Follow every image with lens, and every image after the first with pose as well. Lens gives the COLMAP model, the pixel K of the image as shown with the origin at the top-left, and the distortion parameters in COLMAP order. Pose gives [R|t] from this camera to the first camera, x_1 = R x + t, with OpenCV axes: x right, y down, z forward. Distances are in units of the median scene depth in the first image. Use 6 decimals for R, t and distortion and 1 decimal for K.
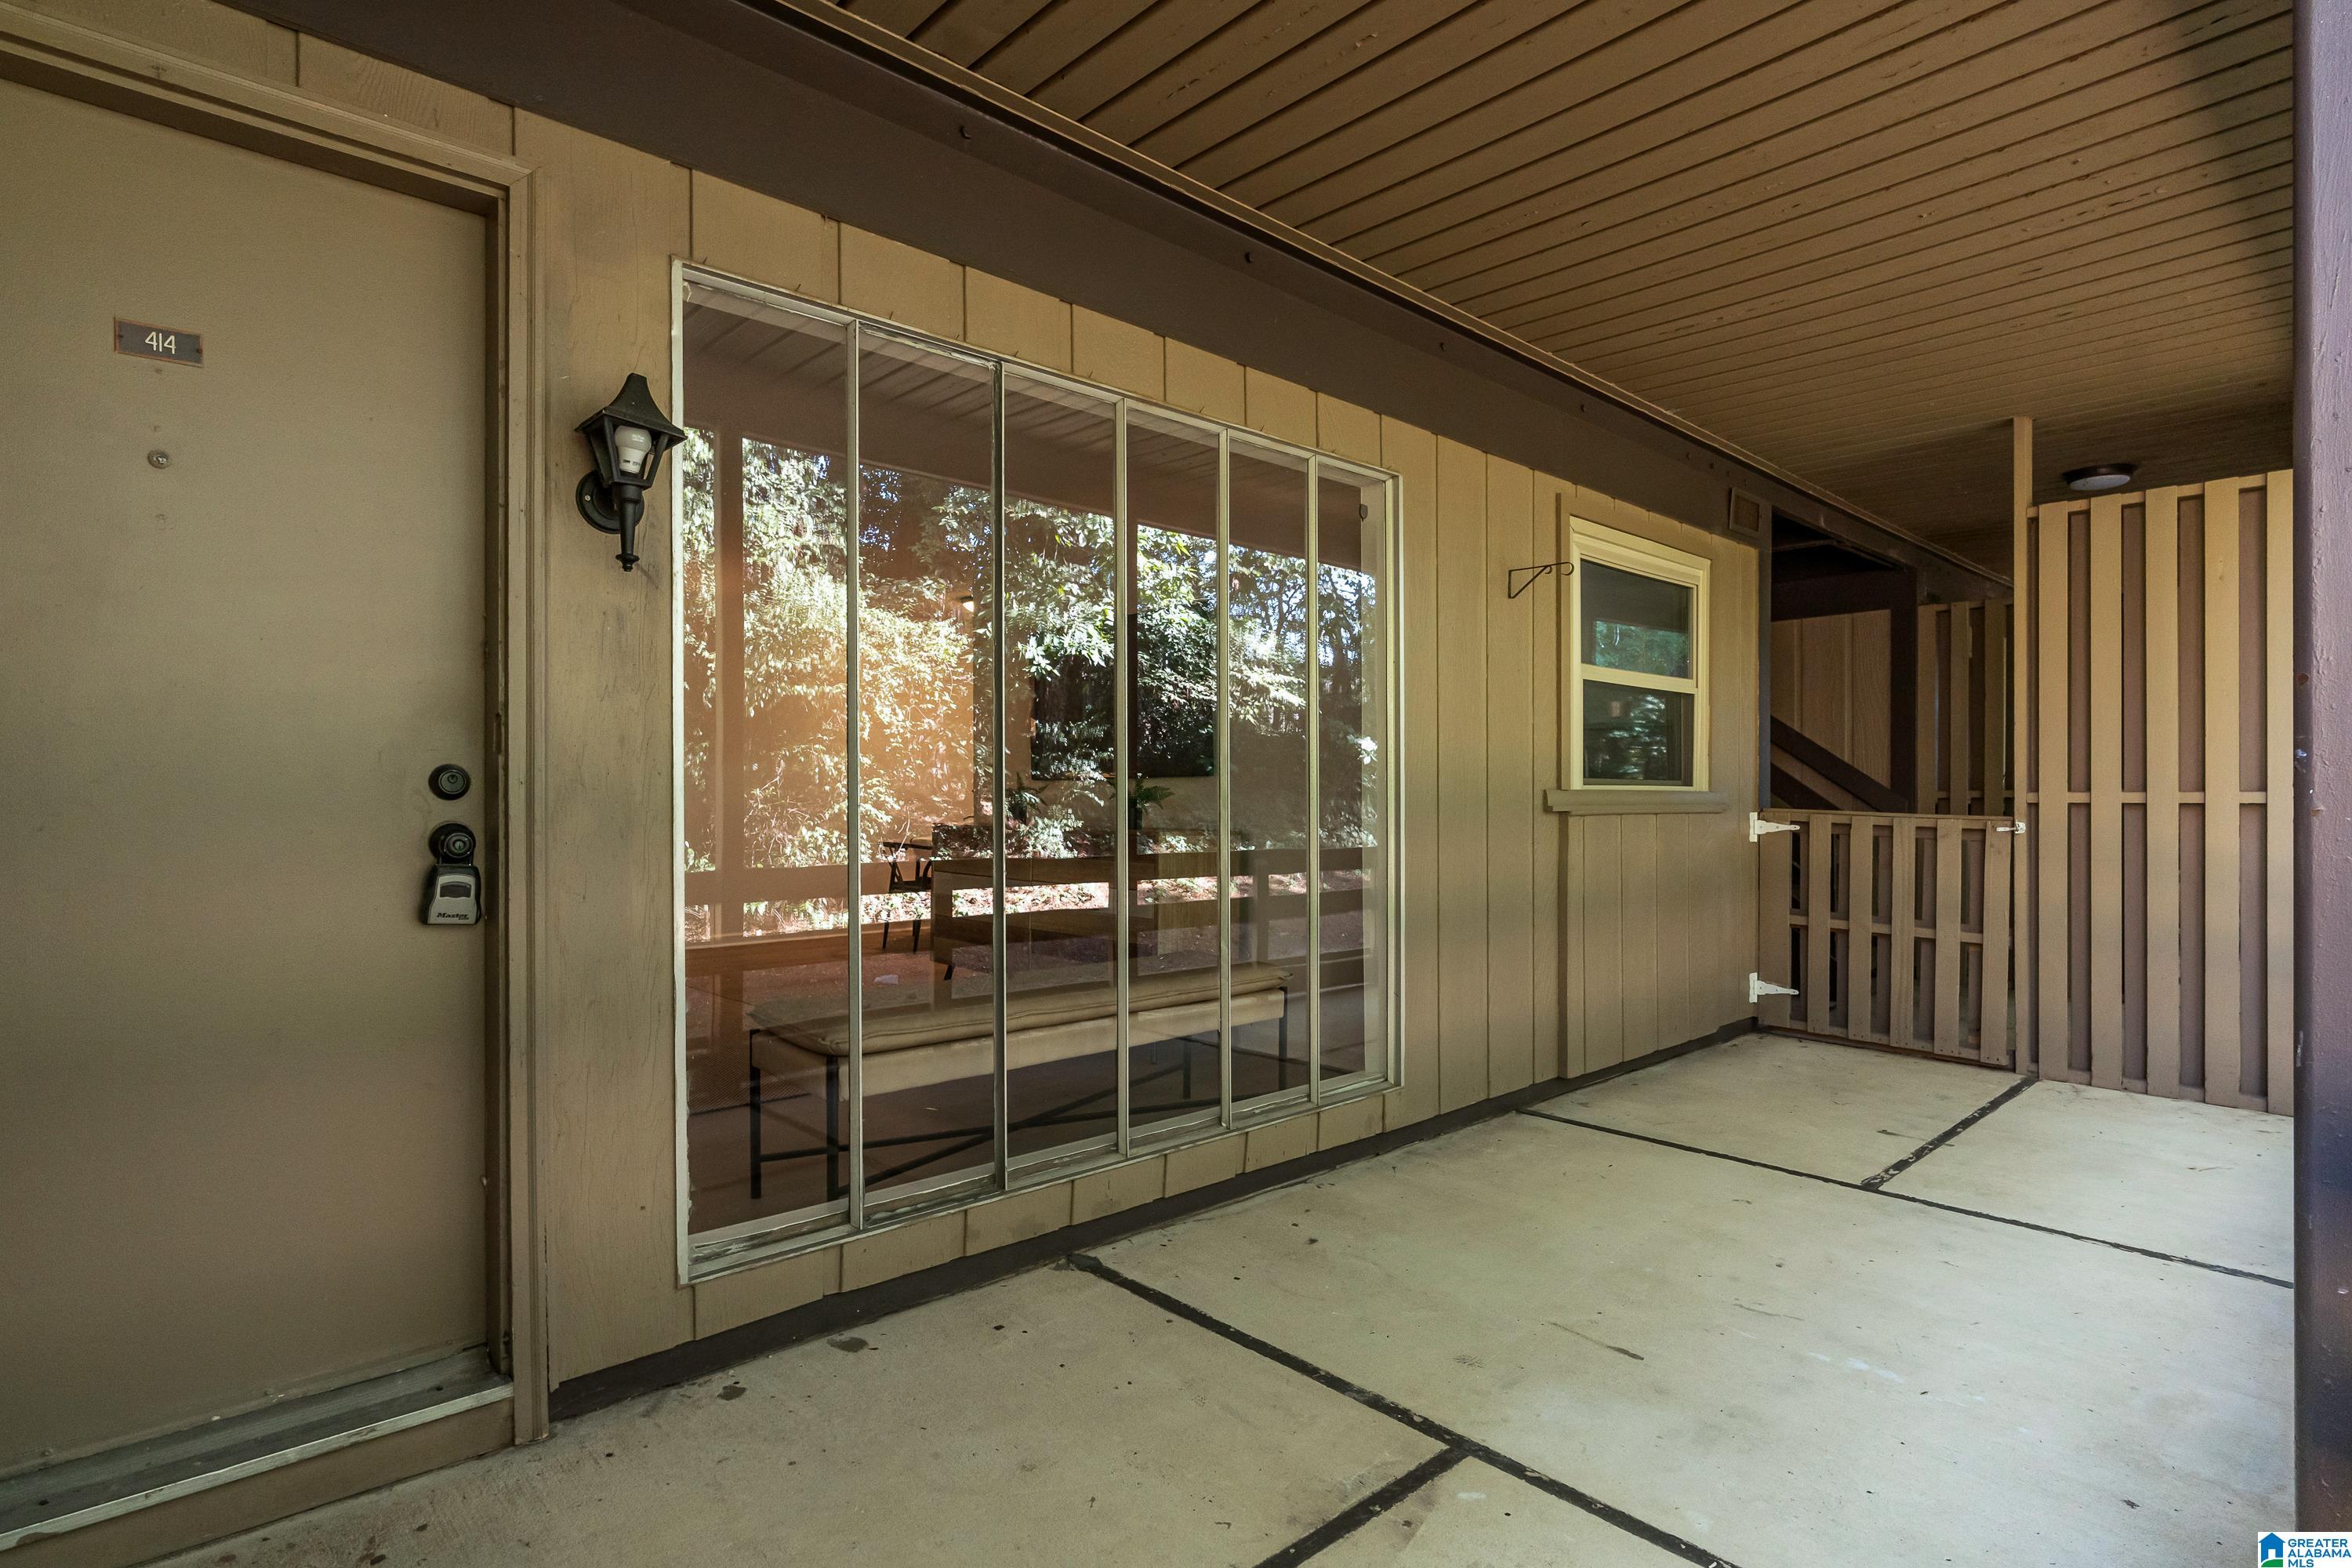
lens RADIAL K [[1151.0, 0, 1176.0], [0, 1151.0, 784.0], [0, 0, 1]] dist [-0.003192, -0.000177]
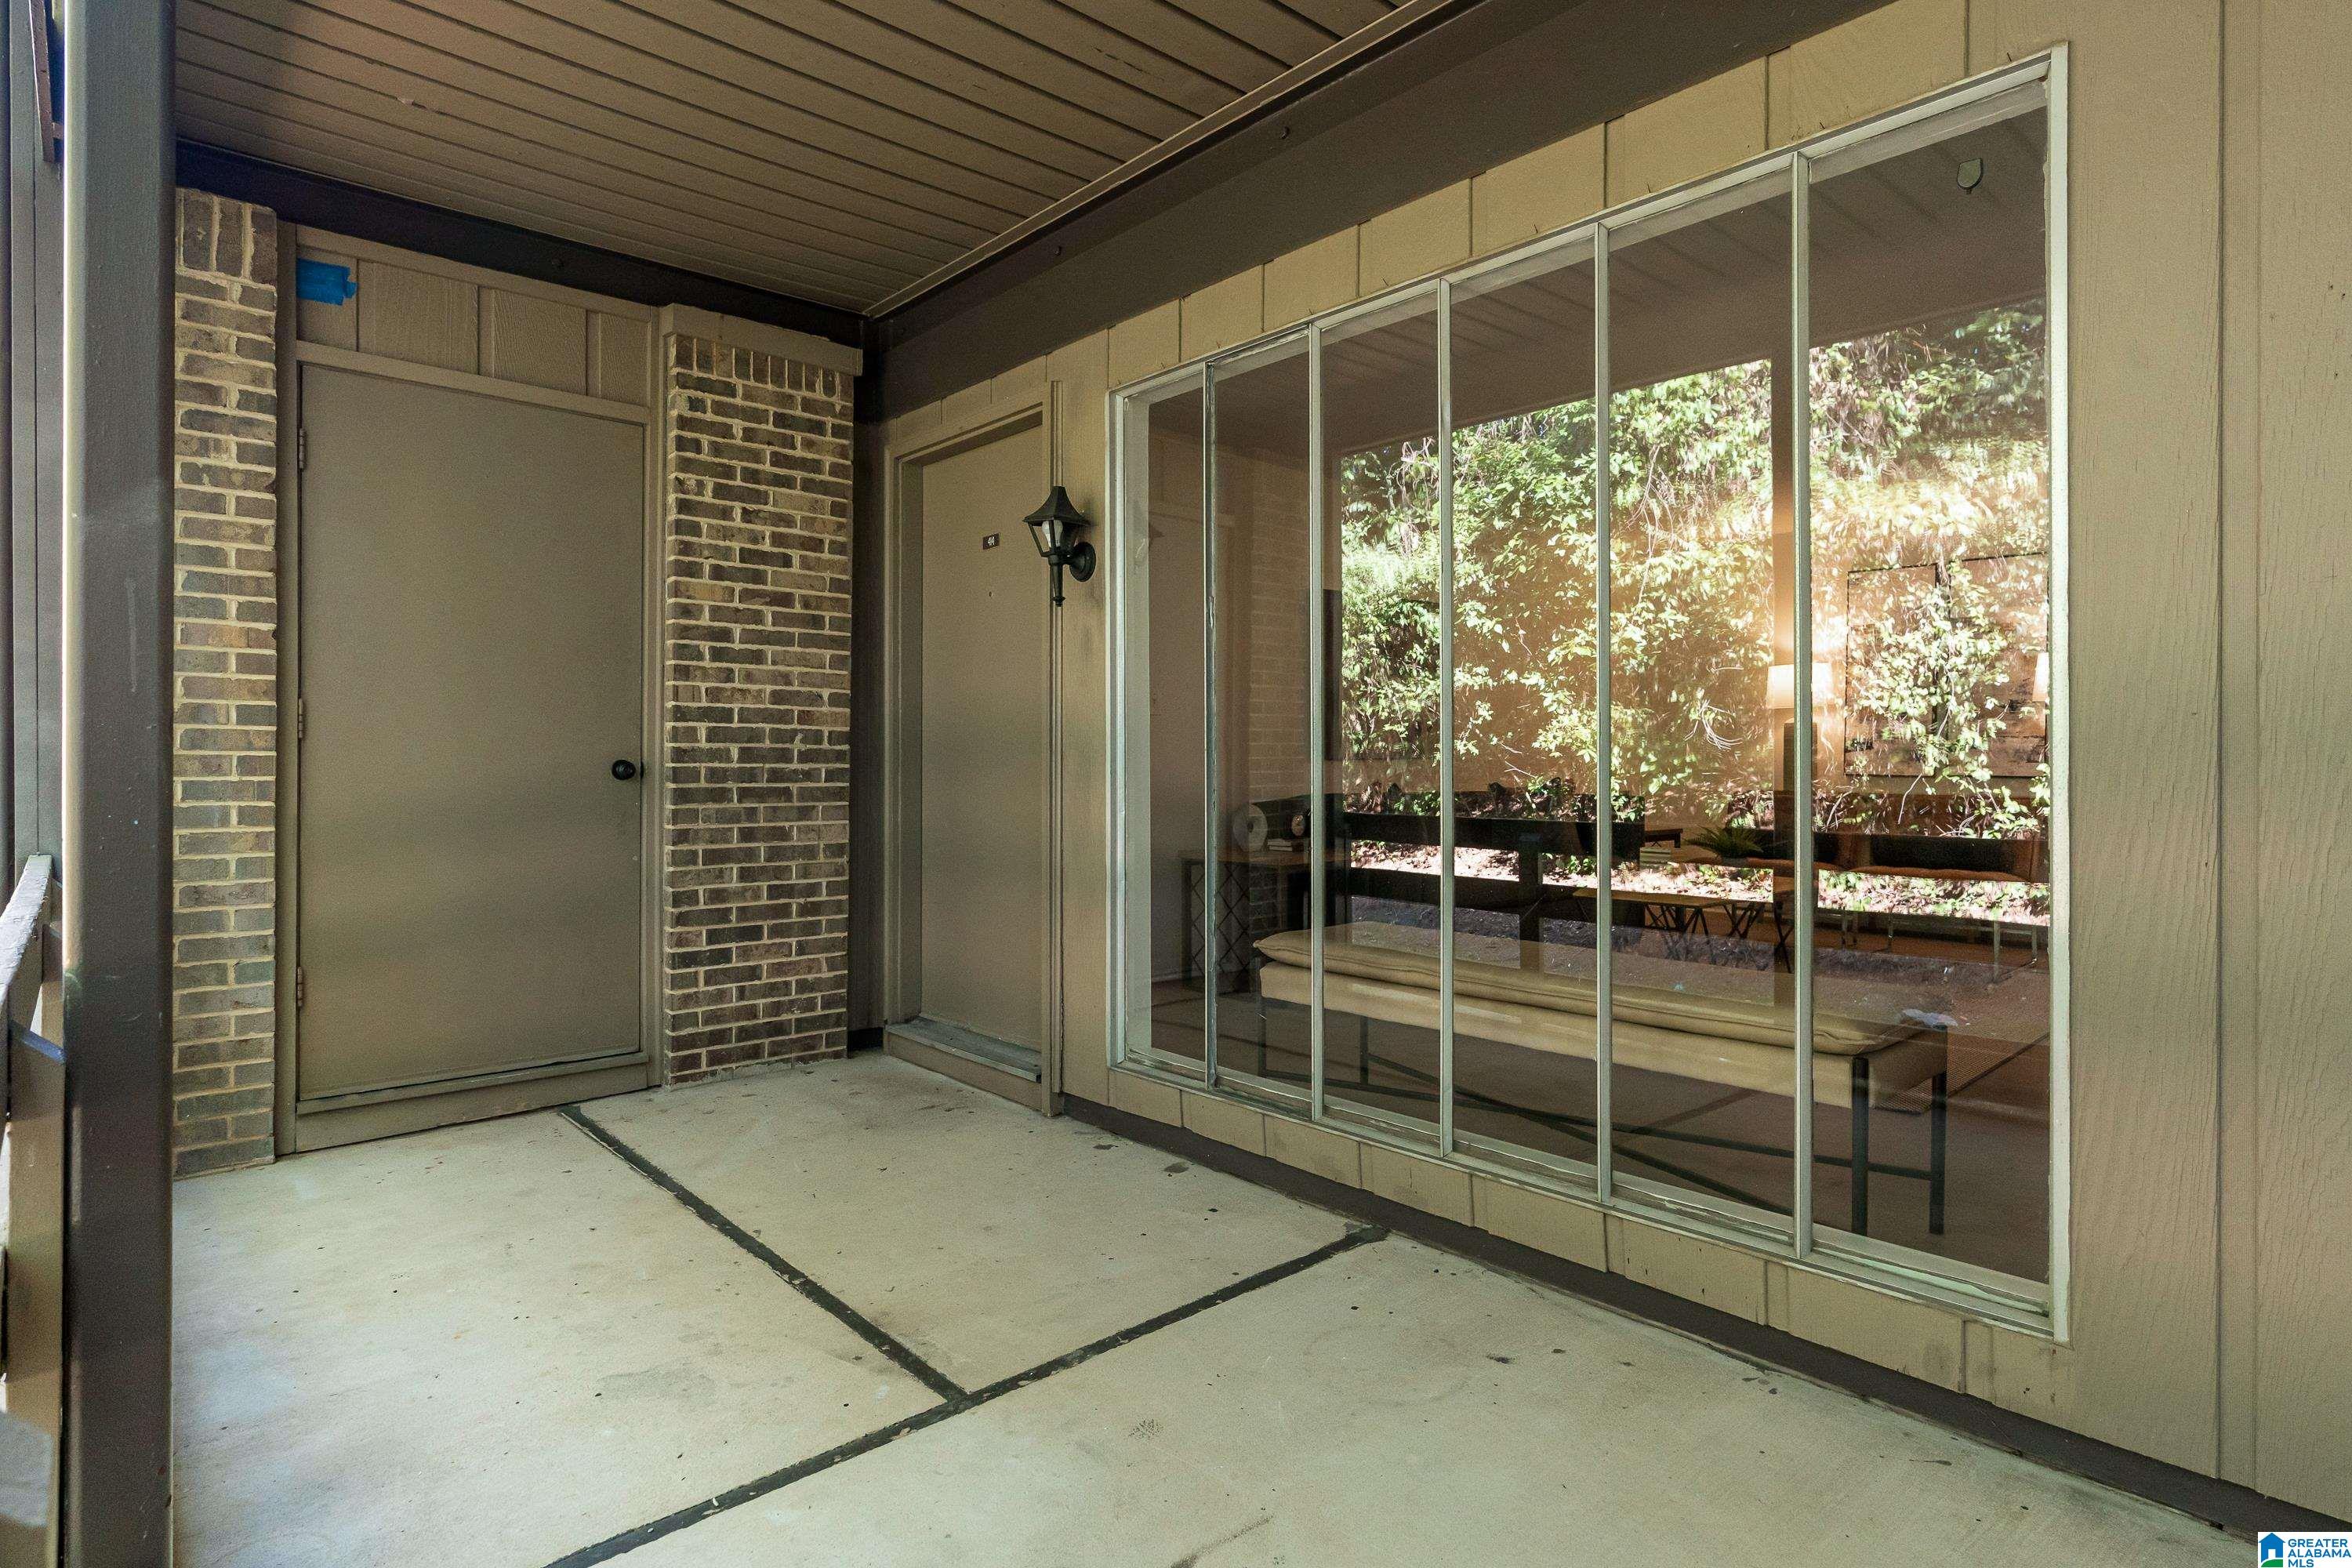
lens RADIAL K [[1215.9, 0, 1167.8], [0, 1215.9, 770.3], [0, 0, 1]] dist [0.001987, 0.000299]
pose [[0.014408, 0.020287, -0.999690, 0.963269], [0.022072, 0.999544, 0.020602, 0.005770], [0.999653, -0.022362, 0.013953, 0.866751]]
